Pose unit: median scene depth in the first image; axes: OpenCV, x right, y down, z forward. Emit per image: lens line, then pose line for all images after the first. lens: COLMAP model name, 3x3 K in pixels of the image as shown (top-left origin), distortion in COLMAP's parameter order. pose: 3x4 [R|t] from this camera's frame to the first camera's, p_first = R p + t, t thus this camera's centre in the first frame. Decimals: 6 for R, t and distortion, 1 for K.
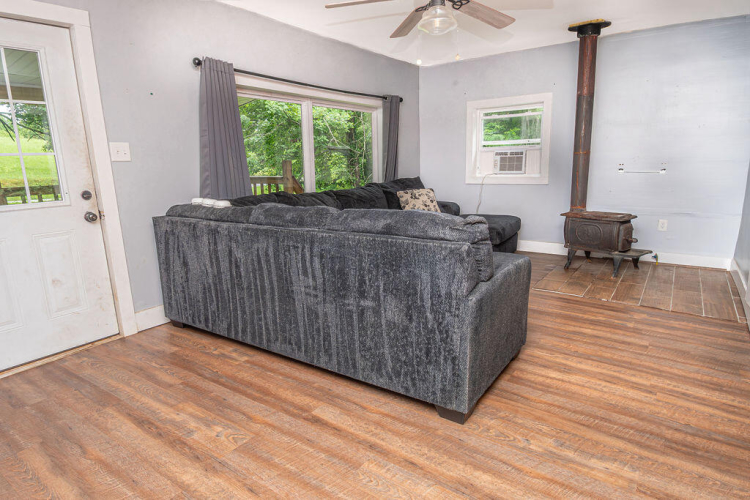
lens RADIAL K [[430.1, 0, 379.5], [0, 430.1, 248.3], [0, 0, 1]] dist [0.001257, -0.007392]
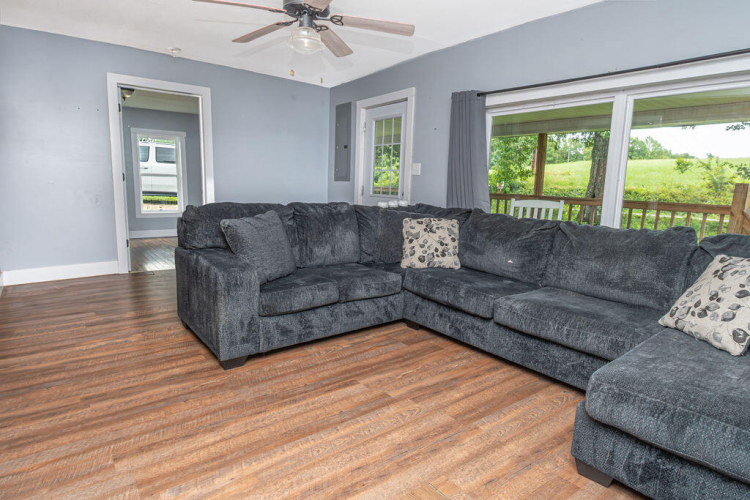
lens RADIAL K [[430.1, 0, 378.9], [0, 430.1, 252.0], [0, 0, 1]] dist [0.001257, -0.007392]
pose [[-0.299376, 0.177337, -0.937510, 1.232903], [-0.219454, 0.943435, 0.248536, -0.372819], [0.928555, 0.280146, -0.243525, 1.680620]]
